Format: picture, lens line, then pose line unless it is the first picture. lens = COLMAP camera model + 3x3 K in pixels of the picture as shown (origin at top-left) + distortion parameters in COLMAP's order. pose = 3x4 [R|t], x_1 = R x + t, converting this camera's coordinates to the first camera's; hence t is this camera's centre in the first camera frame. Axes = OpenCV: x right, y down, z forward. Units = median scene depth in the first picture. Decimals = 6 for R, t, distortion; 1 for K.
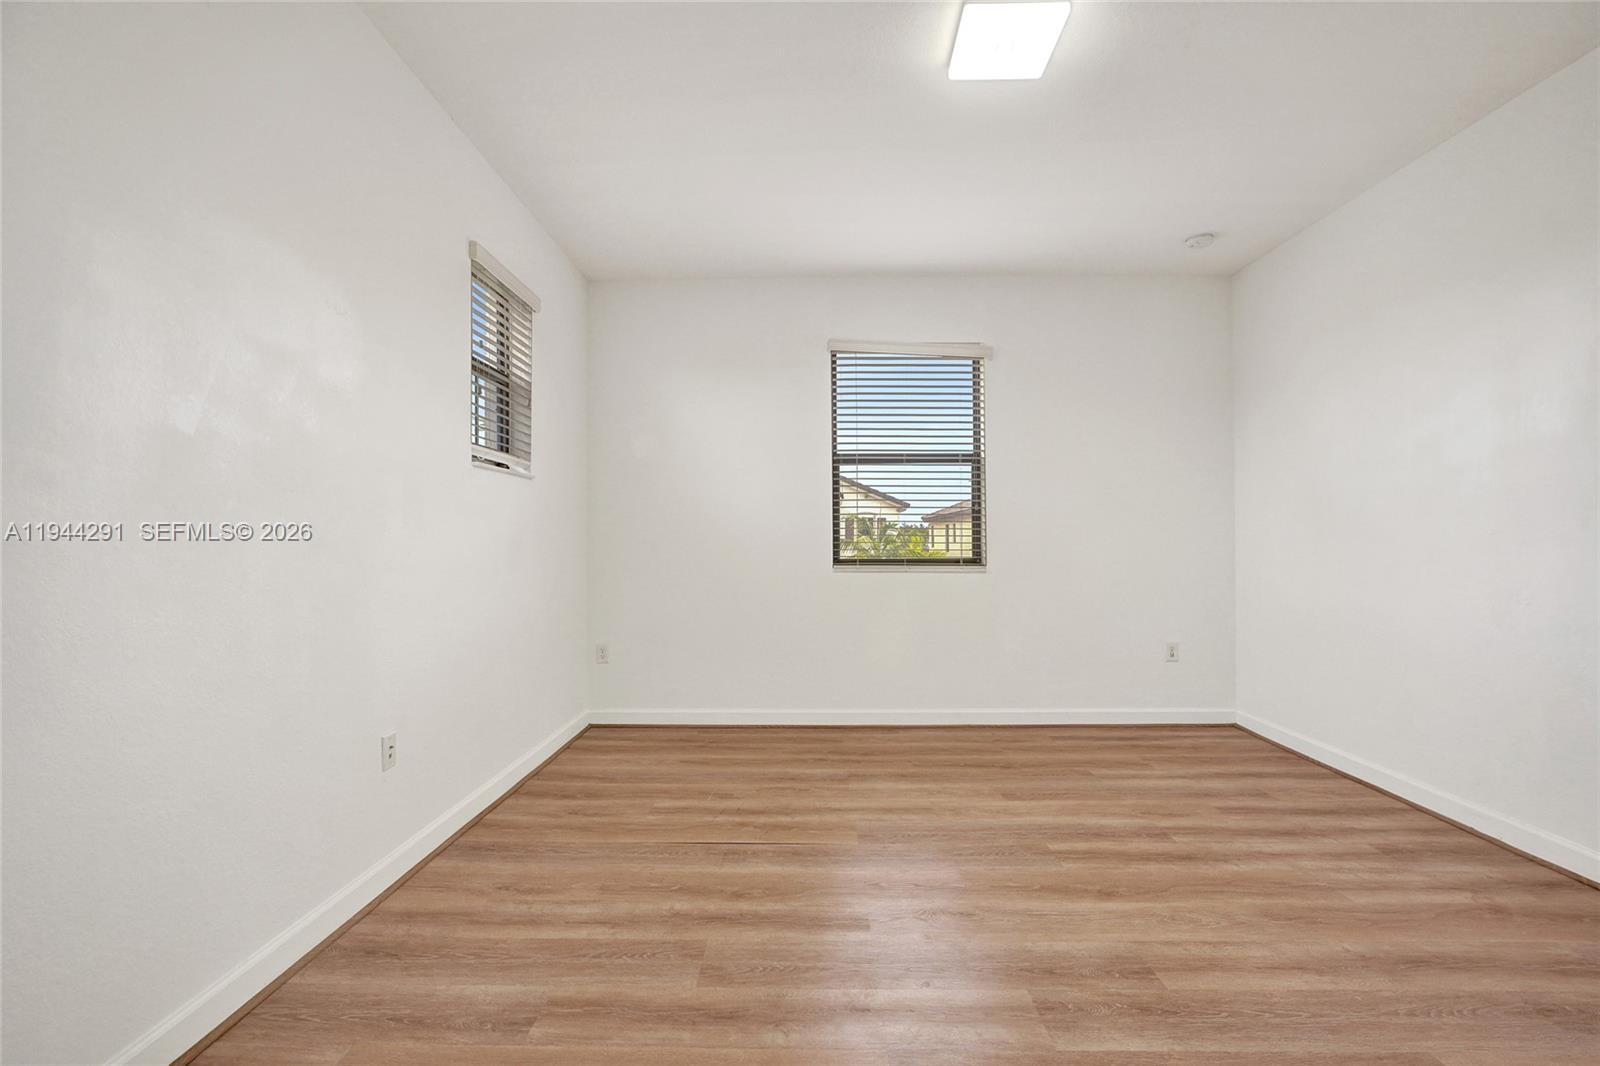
lens RADIAL K [[704.4, 0, 803.8], [0, 704.4, 544.2], [0, 0, 1]] dist [0.037610, -0.010481]
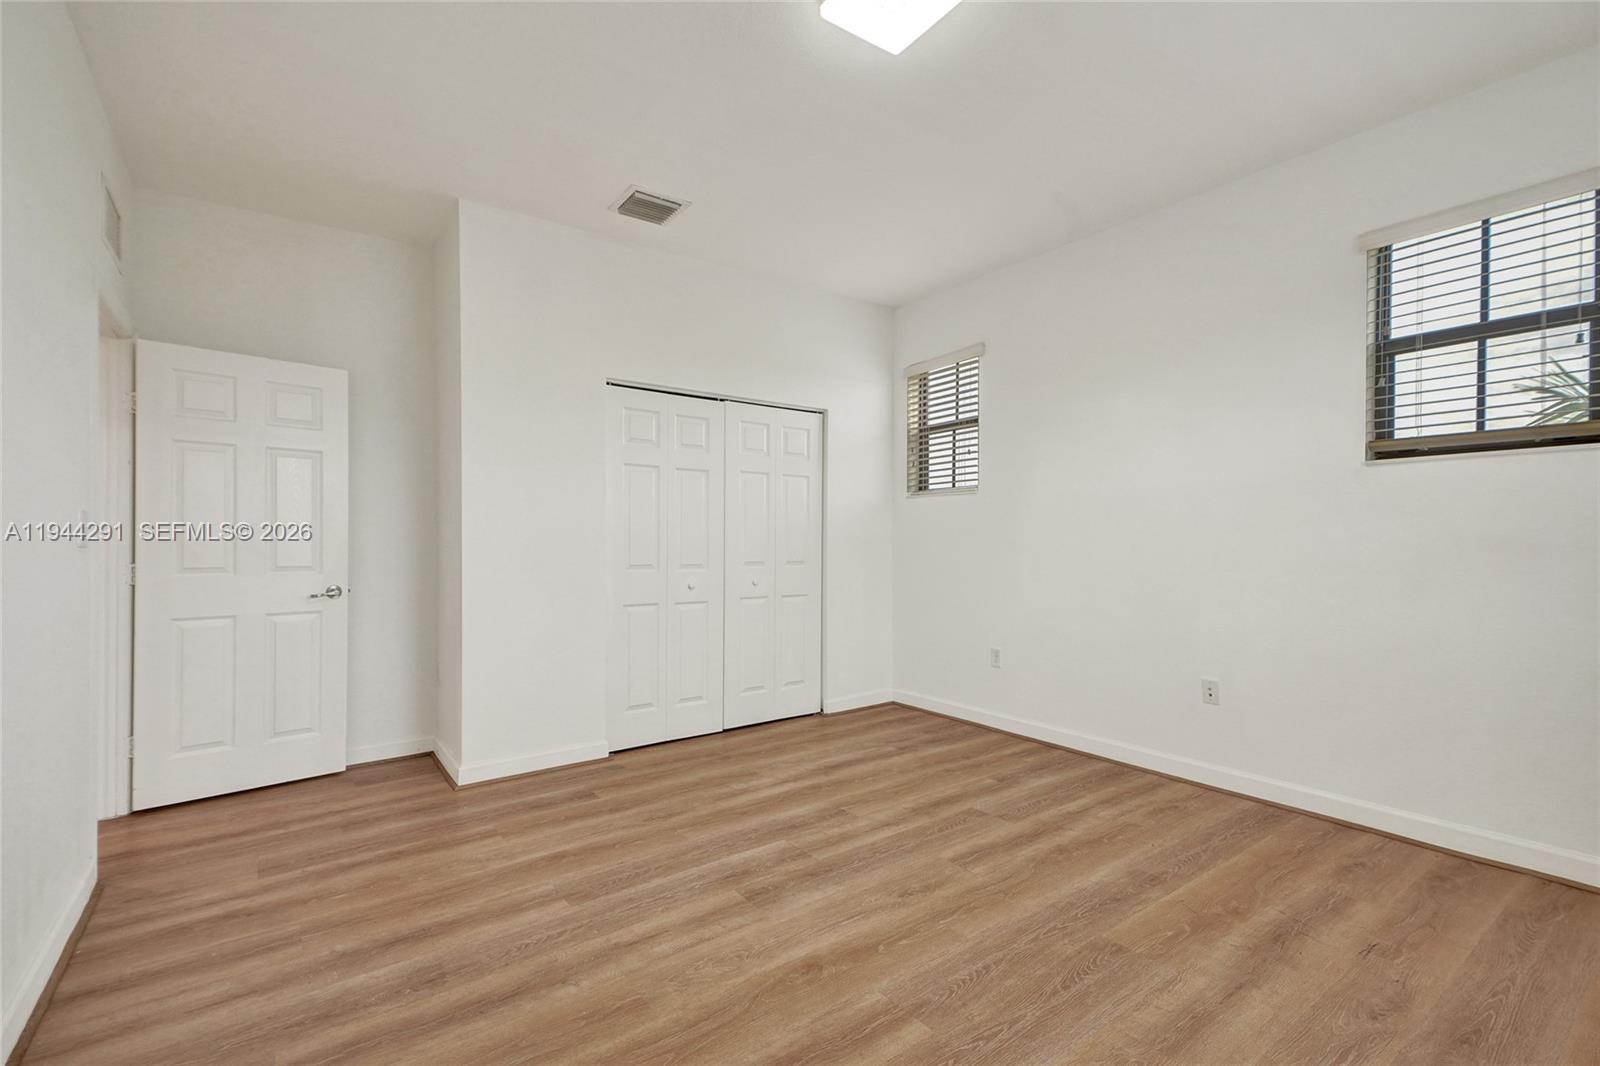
lens RADIAL K [[704.4, 0, 804.6], [0, 704.4, 526.0], [0, 0, 1]] dist [0.037610, -0.010481]
pose [[-0.796279, -0.019809, -0.604606, 0.755450], [-0.000768, 0.999496, -0.031735, 0.004073], [0.604930, -0.024806, -0.795893, 1.337430]]
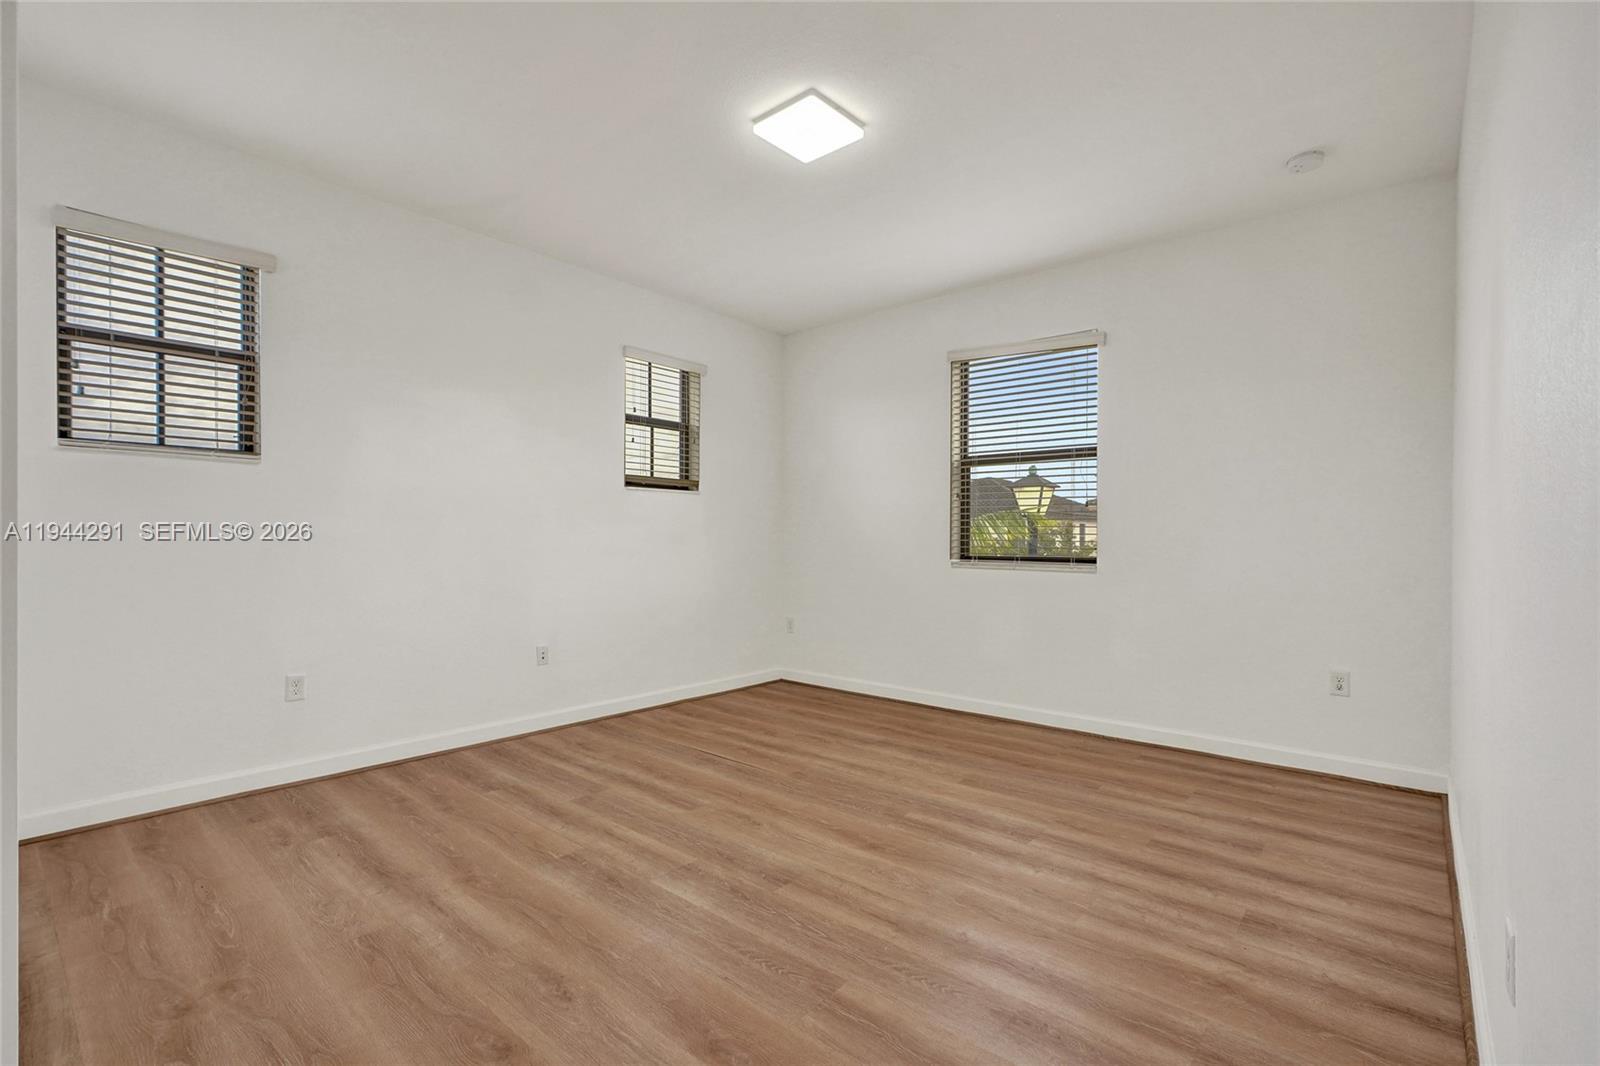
lens RADIAL K [[704.4, 0, 808.0], [0, 704.4, 536.9], [0, 0, 1]] dist [0.037610, -0.010481]
pose [[0.765863, 0.000196, -0.643004, 0.861362], [-0.005194, 0.999969, -0.005881, 0.001074], [0.642983, 0.007844, 0.765840, 0.048399]]
